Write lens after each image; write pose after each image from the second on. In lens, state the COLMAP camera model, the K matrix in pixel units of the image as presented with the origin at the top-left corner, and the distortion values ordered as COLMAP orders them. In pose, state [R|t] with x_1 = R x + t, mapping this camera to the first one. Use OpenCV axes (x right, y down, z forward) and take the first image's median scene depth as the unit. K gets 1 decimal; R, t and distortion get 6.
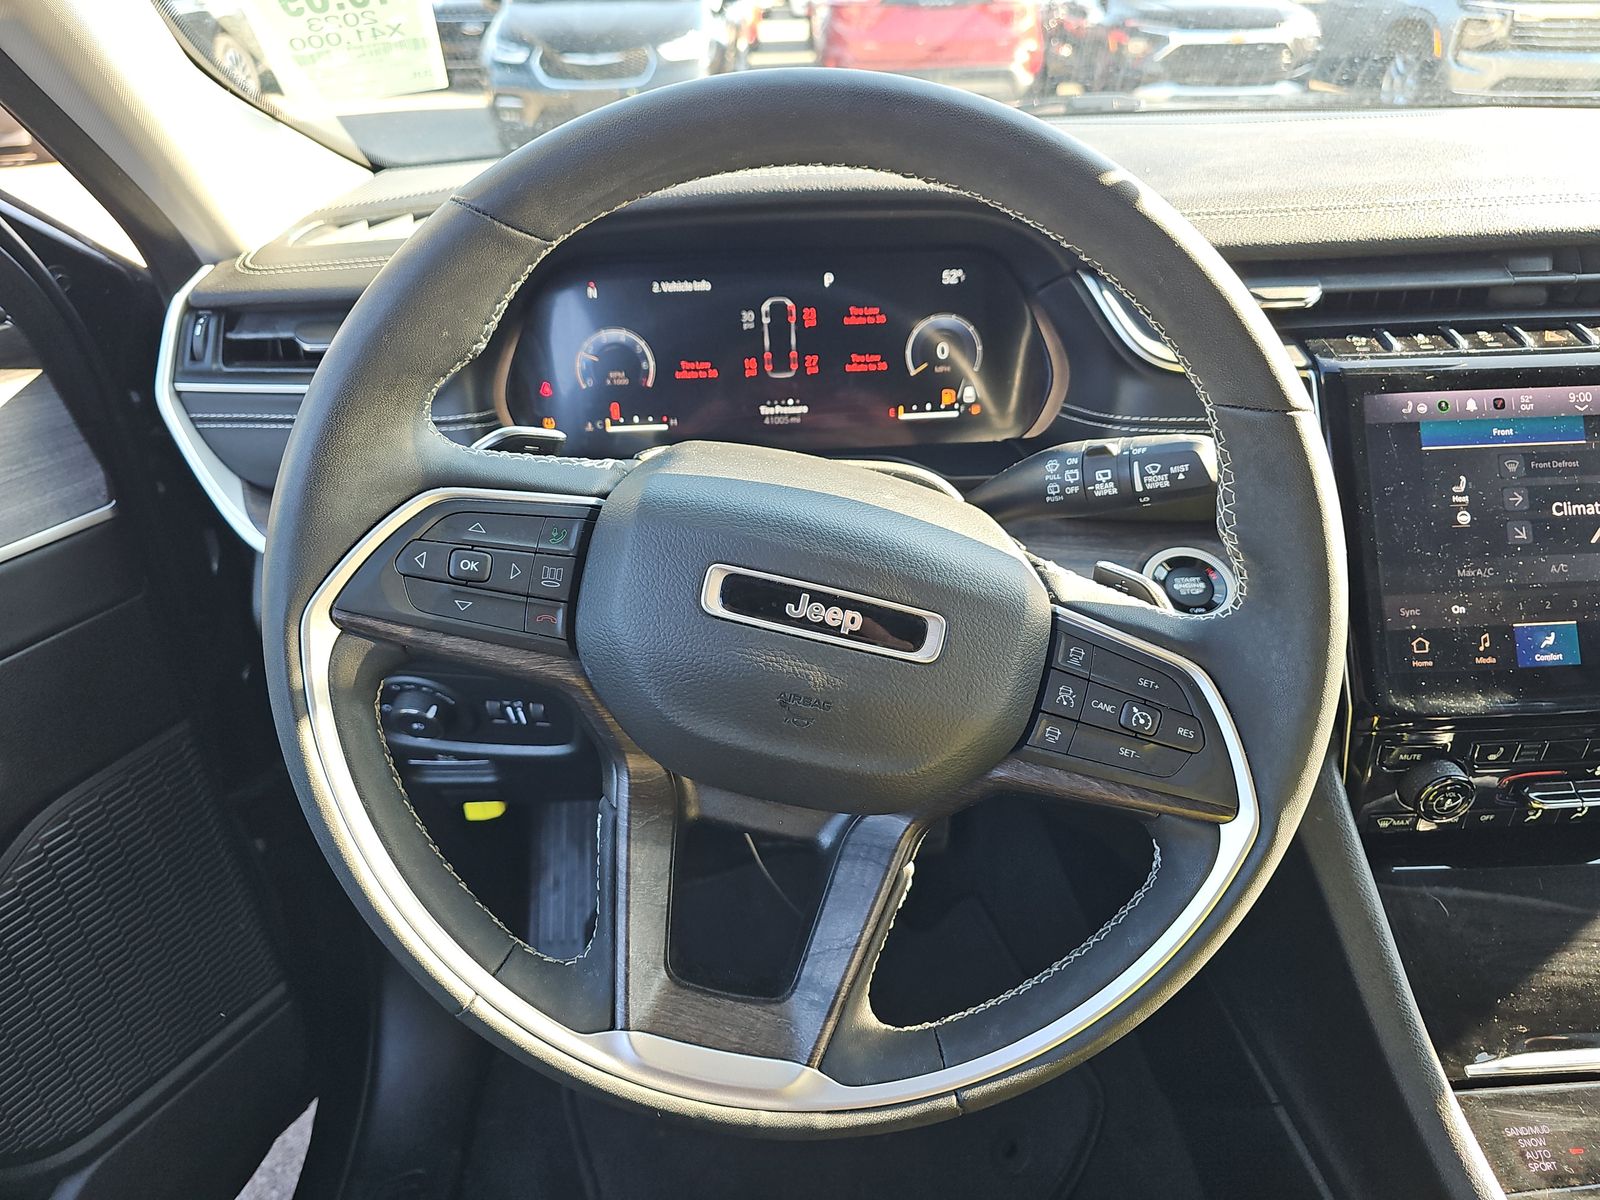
lens RADIAL K [[1082.9, 0, 799.6], [0, 1082.9, 600.5], [0, 0, 1]] dist [0.017282, -0.015012]
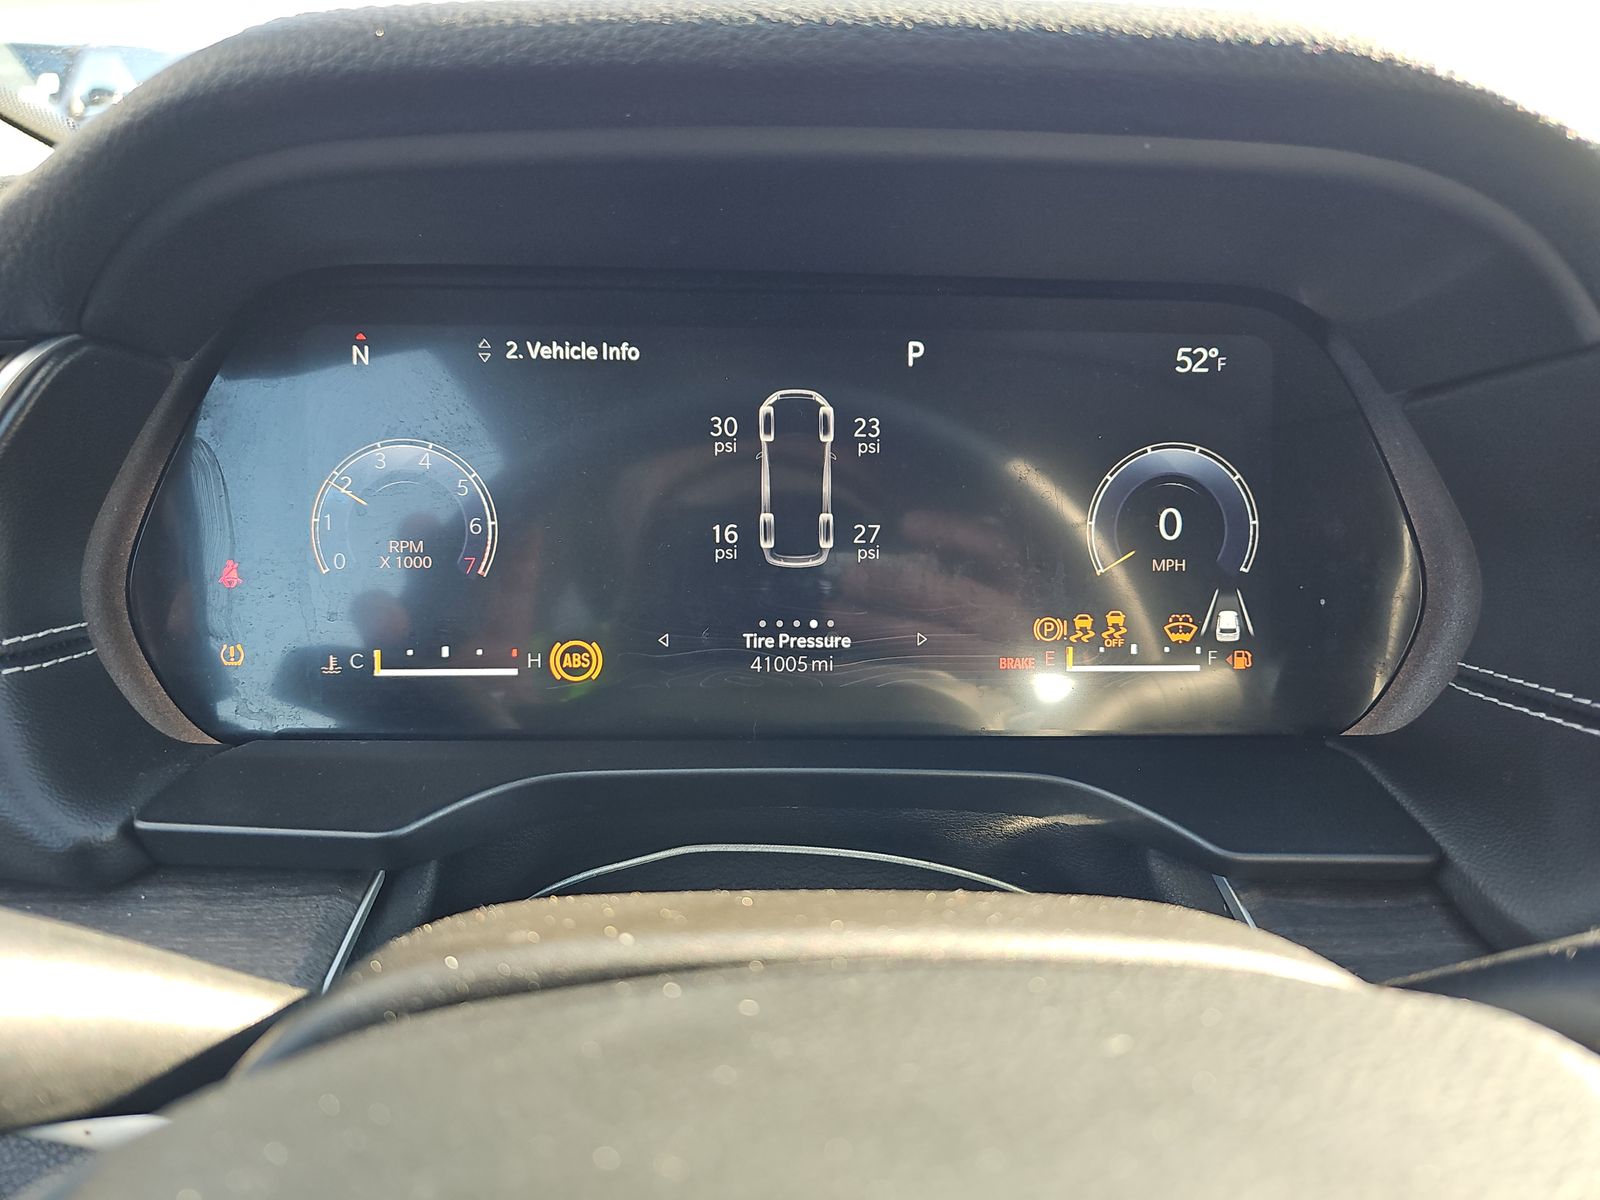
lens RADIAL K [[1082.9, 0, 800.3], [0, 1082.9, 598.0], [0, 0, 1]] dist [0.017282, -0.015012]
pose [[0.997878, 0.049351, -0.042469, 0.004209], [-0.053917, 0.992004, -0.114110, -0.147249], [0.036498, 0.116157, 0.992560, 0.582585]]
